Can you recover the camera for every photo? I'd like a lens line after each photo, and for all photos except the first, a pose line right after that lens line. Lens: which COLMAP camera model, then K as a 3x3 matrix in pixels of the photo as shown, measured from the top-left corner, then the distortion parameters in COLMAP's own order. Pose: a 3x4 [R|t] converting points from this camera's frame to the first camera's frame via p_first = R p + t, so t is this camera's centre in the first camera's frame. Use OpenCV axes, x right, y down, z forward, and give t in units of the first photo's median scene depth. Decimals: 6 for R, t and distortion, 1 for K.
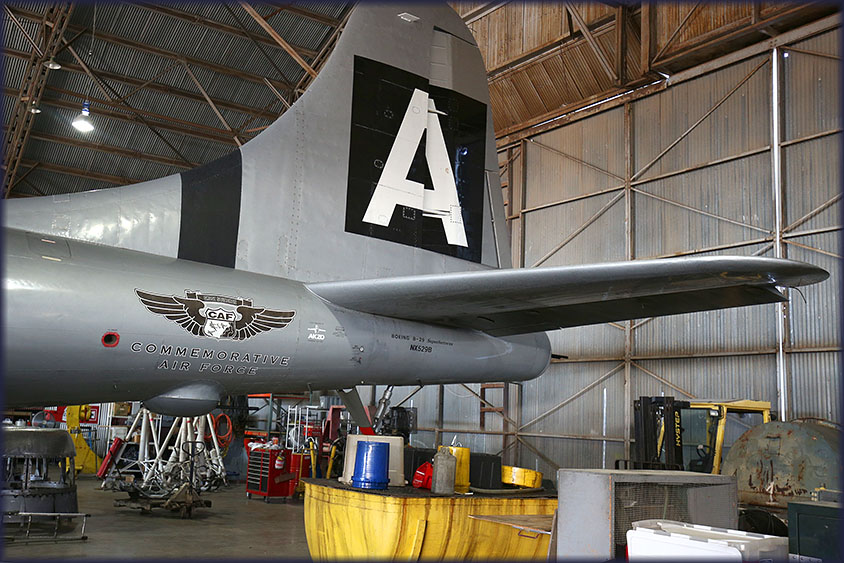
lens RADIAL K [[885.5, 0, 420.6], [0, 885.5, 279.6], [0, 0, 1]] dist [0.056861, 0.000000]
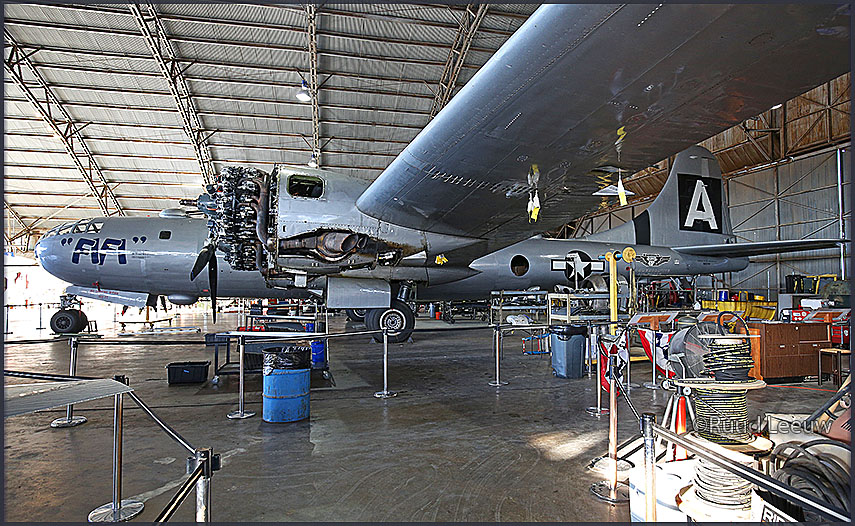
lens RADIAL K [[473.6, 0, 429.7], [0, 473.6, 271.1], [0, 0, 1]] dist [-0.016577, 0.004644]
pose [[0.929925, -0.055455, -0.363544, -0.296355], [0.097805, 0.990257, 0.099124, -0.155773], [0.354504, -0.127734, 0.926289, -0.903977]]
